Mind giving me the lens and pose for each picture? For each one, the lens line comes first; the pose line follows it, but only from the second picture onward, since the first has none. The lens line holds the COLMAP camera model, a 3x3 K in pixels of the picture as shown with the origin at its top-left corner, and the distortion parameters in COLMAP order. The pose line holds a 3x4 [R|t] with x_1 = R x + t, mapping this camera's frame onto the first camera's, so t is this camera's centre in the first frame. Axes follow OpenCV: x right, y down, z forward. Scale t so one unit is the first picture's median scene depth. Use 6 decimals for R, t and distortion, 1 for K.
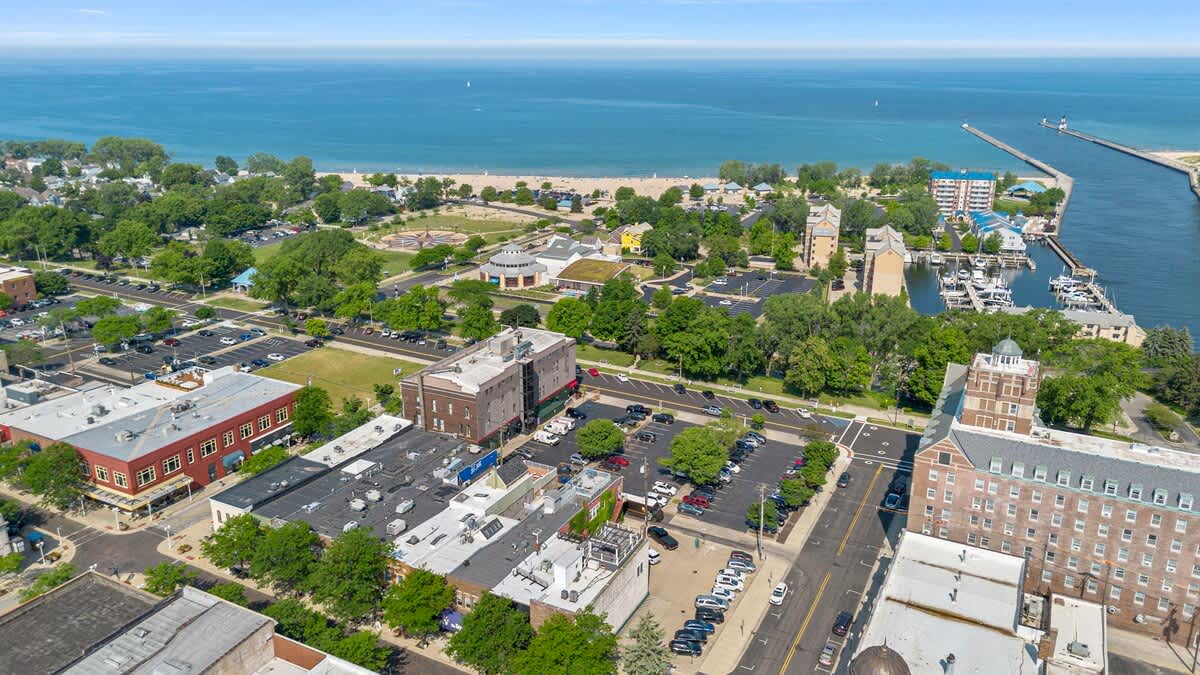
lens RADIAL K [[877.0, 0, 600.0], [0, 877.0, 337.5], [0, 0, 1]] dist [0.087590, -0.090835]
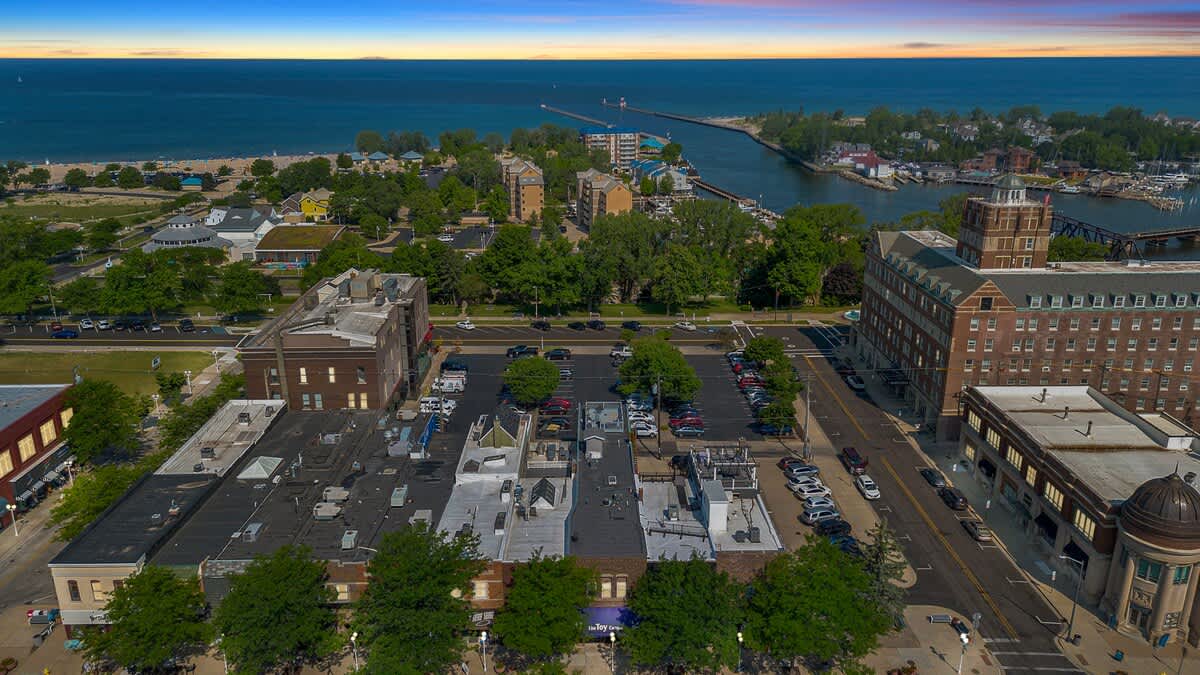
lens RADIAL K [[860.9, 0, 600.0], [0, 860.9, 337.5], [0, 0, 1]] dist [0.082656, -0.084612]
pose [[0.875679, -0.148745, 0.459414, -0.254943], [0.148518, 0.988222, 0.036871, 0.049013], [-0.459487, 0.035944, 0.887457, 0.236994]]
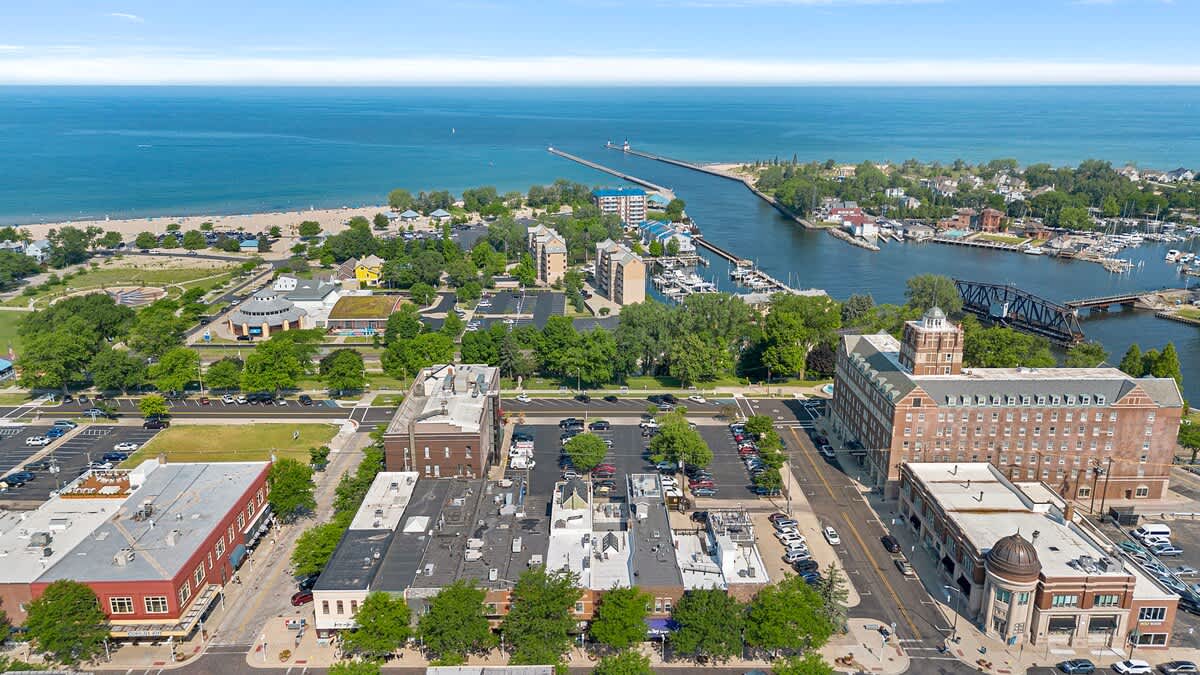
lens RADIAL K [[860.9, 0, 600.0], [0, 860.9, 337.5], [0, 0, 1]] dist [0.082656, -0.084612]
pose [[0.874825, -0.136848, 0.464709, -0.388026], [0.147676, 0.988947, 0.013222, -0.028932], [-0.461382, 0.057059, 0.885365, 0.045870]]
